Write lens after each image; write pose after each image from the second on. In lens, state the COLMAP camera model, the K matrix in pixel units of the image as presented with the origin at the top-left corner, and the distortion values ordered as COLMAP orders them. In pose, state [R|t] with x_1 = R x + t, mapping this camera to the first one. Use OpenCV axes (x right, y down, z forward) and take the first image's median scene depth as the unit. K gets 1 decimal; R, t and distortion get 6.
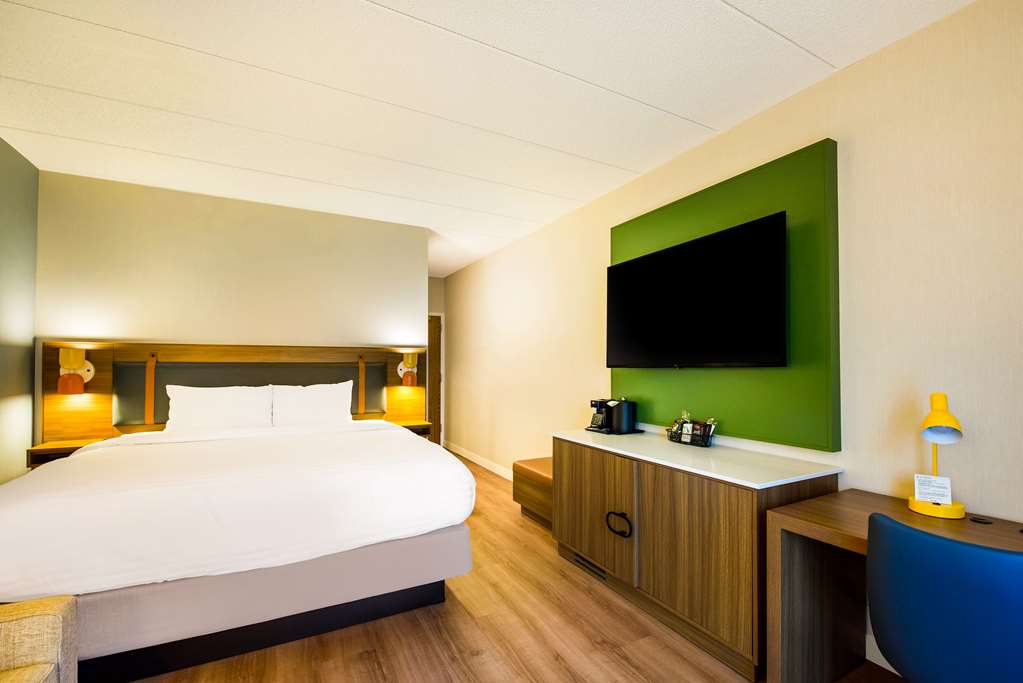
lens RADIAL K [[442.7, 0, 509.4], [0, 442.7, 363.4], [0, 0, 1]] dist [0.000017, -0.000155]
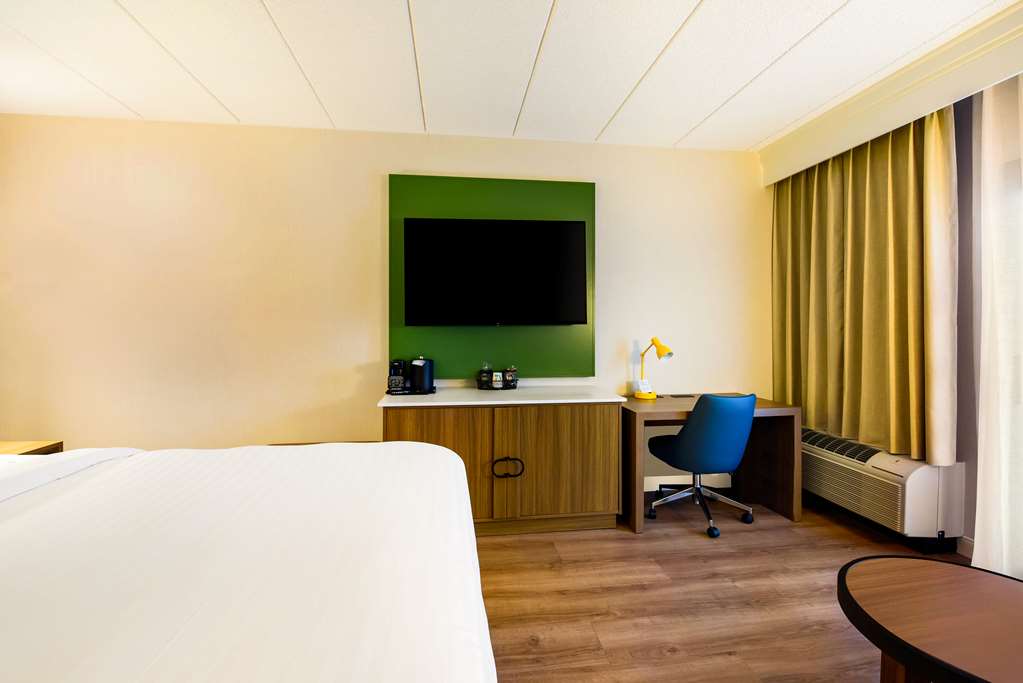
lens RADIAL K [[441.6, 0, 509.6], [0, 441.6, 330.7], [0, 0, 1]] dist [0.000077, -0.000018]
pose [[0.350954, -0.008596, 0.936353, -0.603336], [-0.006680, 0.999909, 0.011684, 0.008486], [-0.936369, -0.010356, 0.350865, 0.479765]]
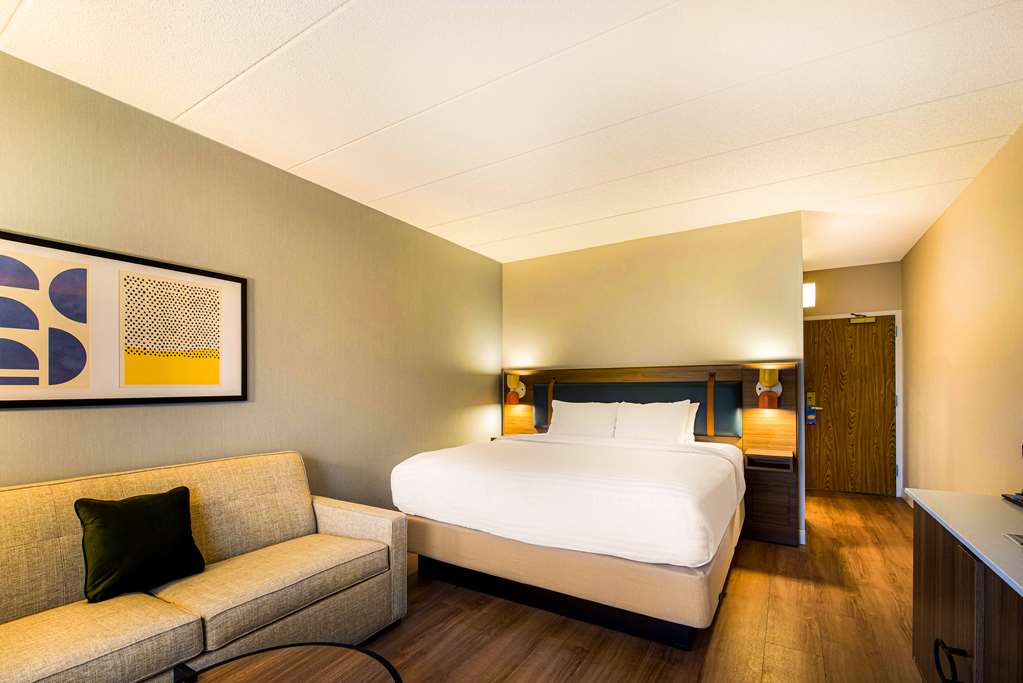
lens RADIAL K [[450.9, 0, 509.4], [0, 450.9, 388.0], [0, 0, 1]] dist [-0.000082, 0.000029]
pose [[0.506062, -0.002488, -0.862493, 0.351633], [0.011090, 0.999932, 0.003622, 0.005236], [0.862426, -0.011398, 0.506055, 0.192057]]
